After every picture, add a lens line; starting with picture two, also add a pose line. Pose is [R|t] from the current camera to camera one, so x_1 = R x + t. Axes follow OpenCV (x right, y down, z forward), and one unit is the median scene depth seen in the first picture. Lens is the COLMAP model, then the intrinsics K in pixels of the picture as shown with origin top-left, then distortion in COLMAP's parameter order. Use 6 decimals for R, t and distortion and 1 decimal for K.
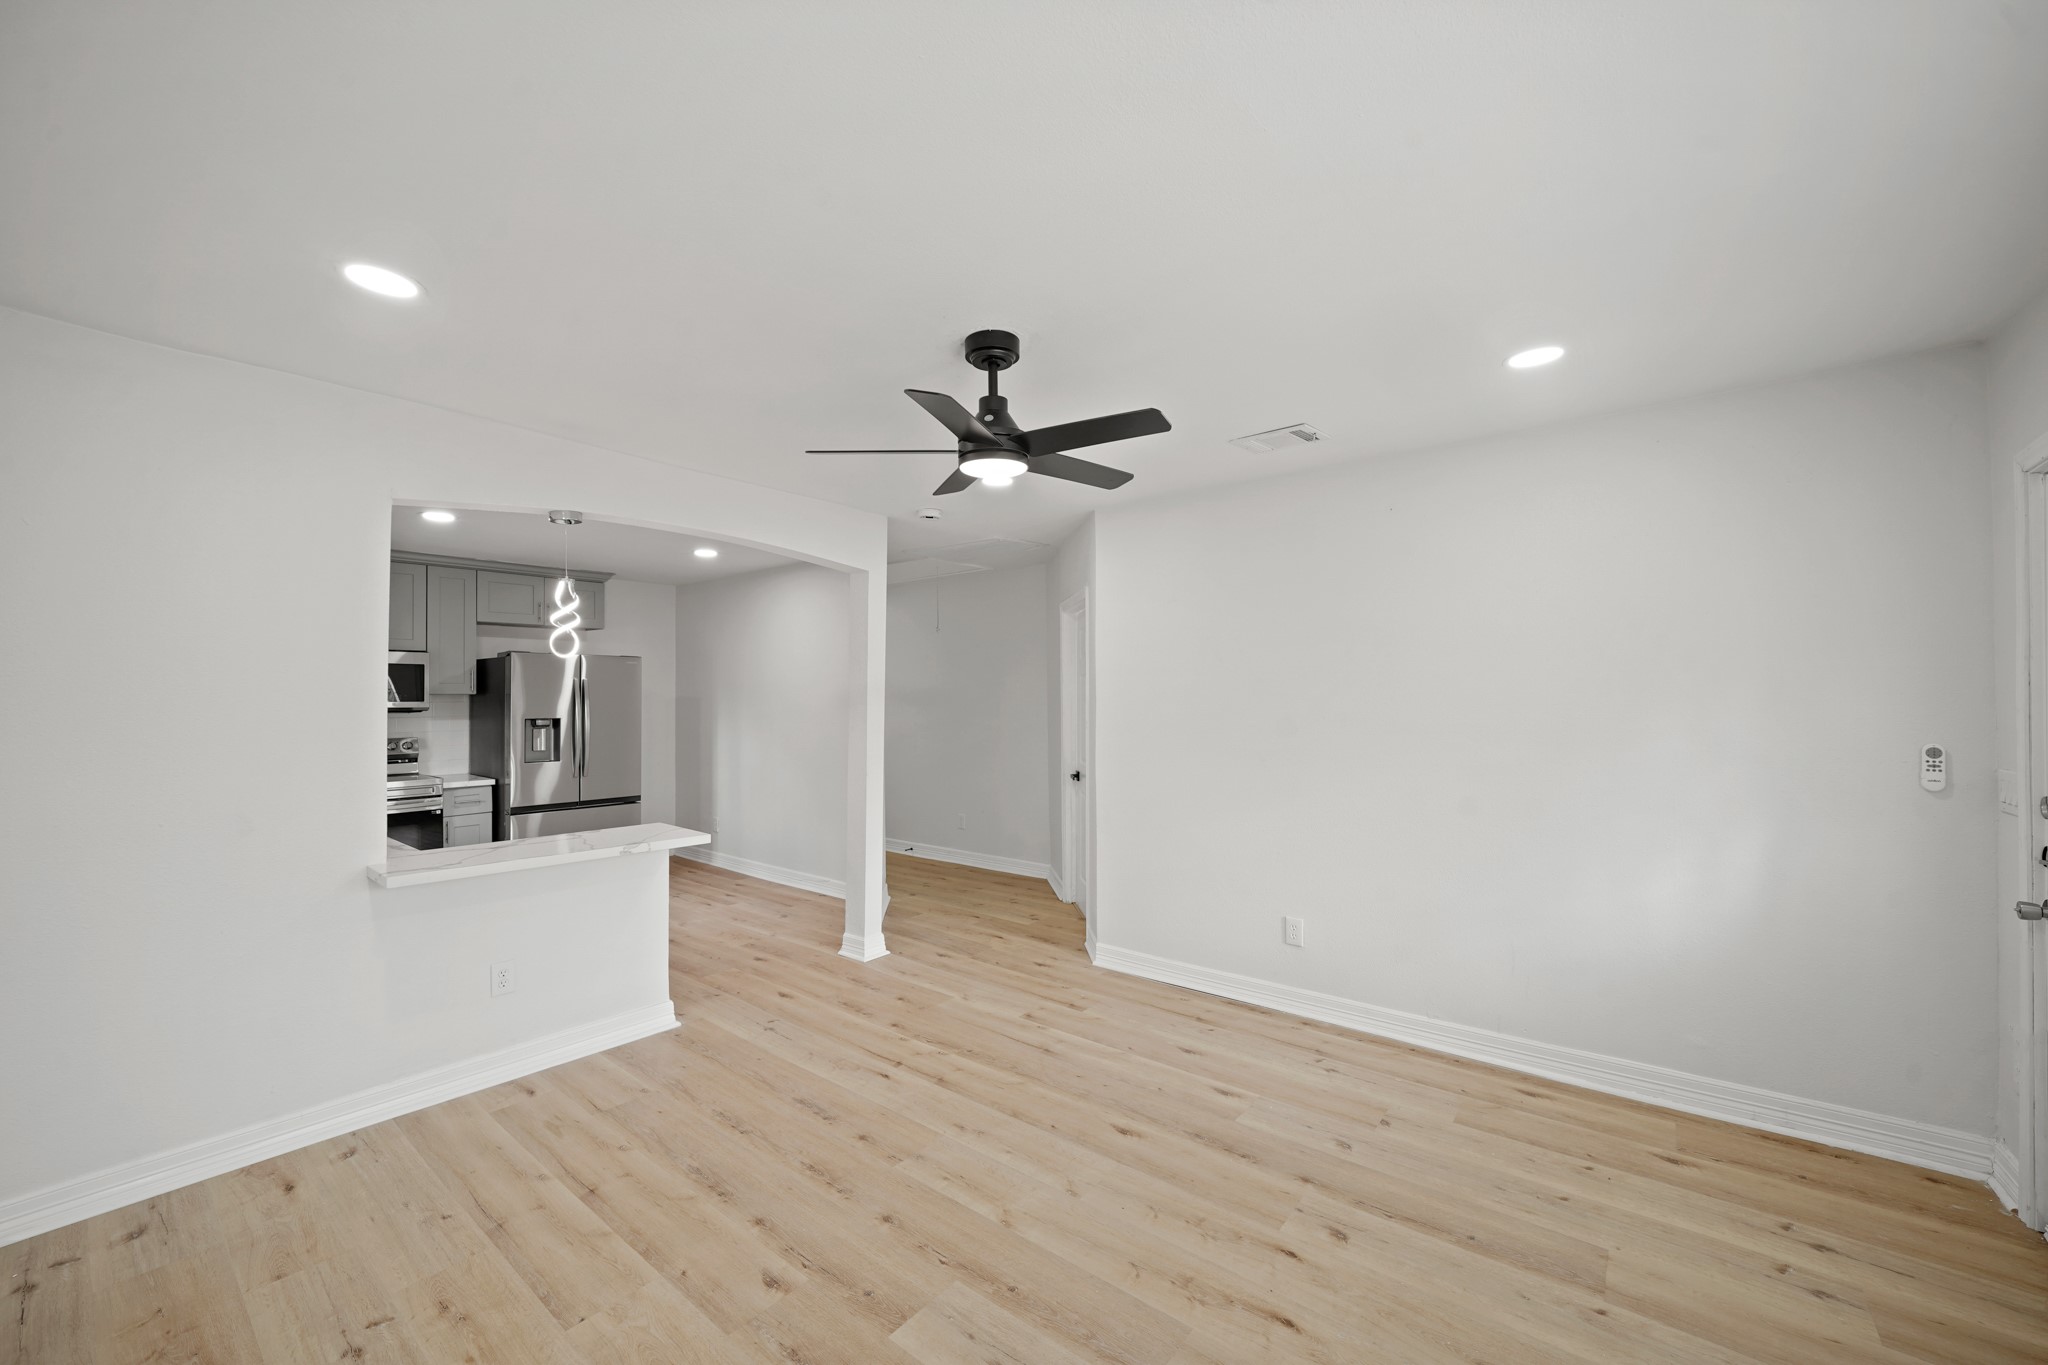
lens RADIAL K [[790.1, 0, 1018.1], [0, 790.1, 671.4], [0, 0, 1]] dist [-0.007944, 0.000192]
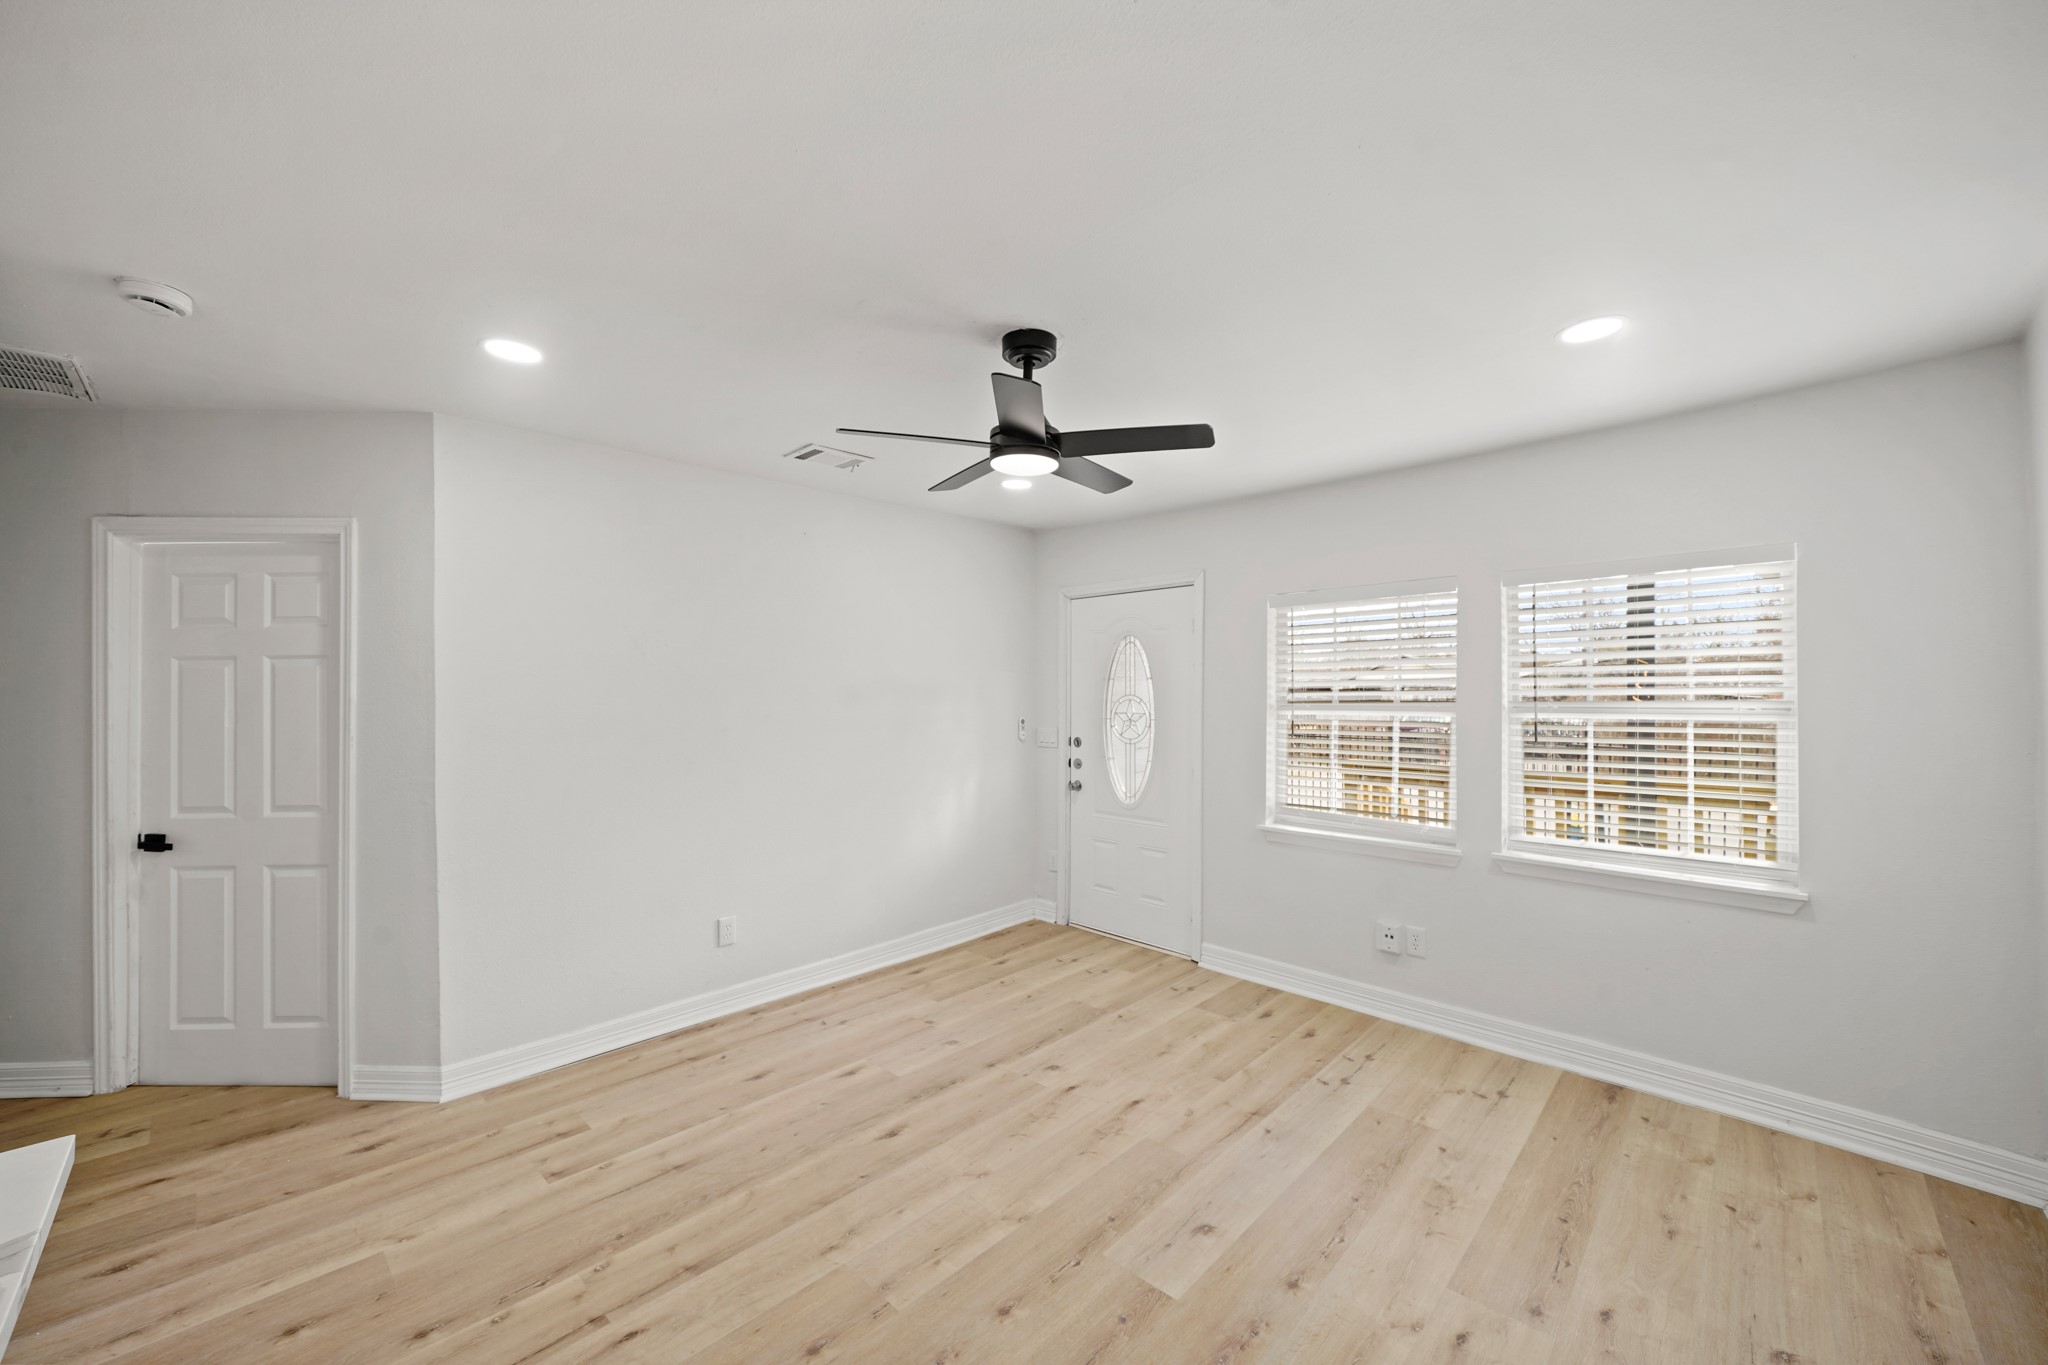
lens RADIAL K [[800.6, 0, 1009.7], [0, 800.6, 680.7], [0, 0, 1]] dist [-0.008668, 0.000079]
pose [[0.088070, 0.017836, 0.995955, -0.769644], [-0.027895, 0.999492, -0.015432, 0.027688], [-0.995724, -0.026423, 0.088523, 0.704310]]
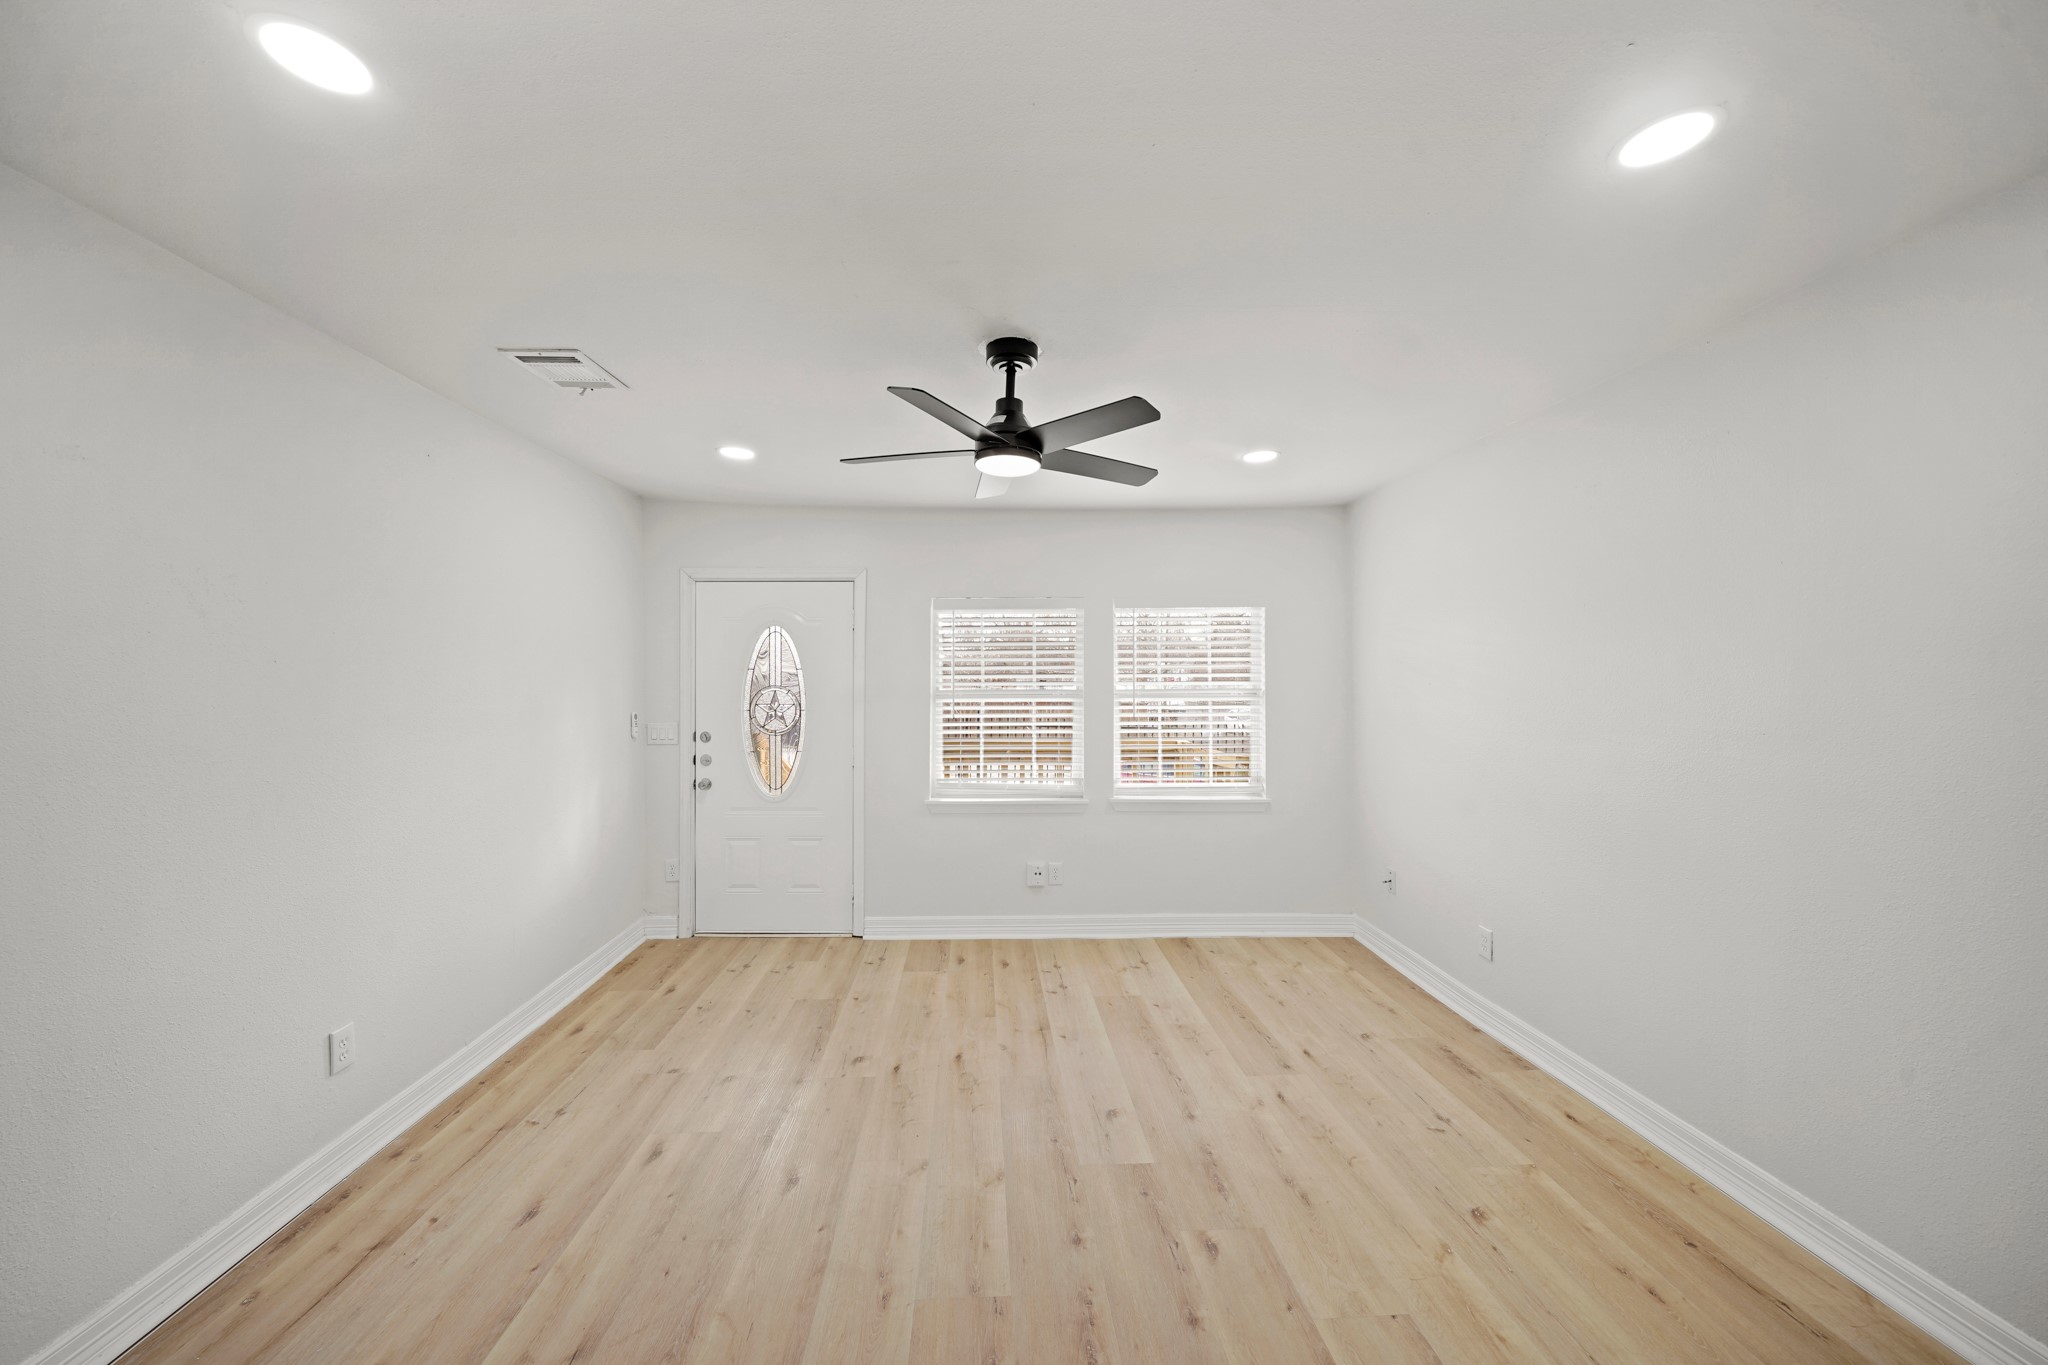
lens RADIAL K [[767.6, 0, 1024.0], [0, 767.6, 682.5], [0, 0, 1]] dist [-0.014013, 0.000222]
pose [[-0.672146, 0.005483, 0.740399, -0.596190], [-0.019090, 0.999512, -0.024732, 0.046296], [-0.740173, -0.030758, -0.671713, 1.255487]]
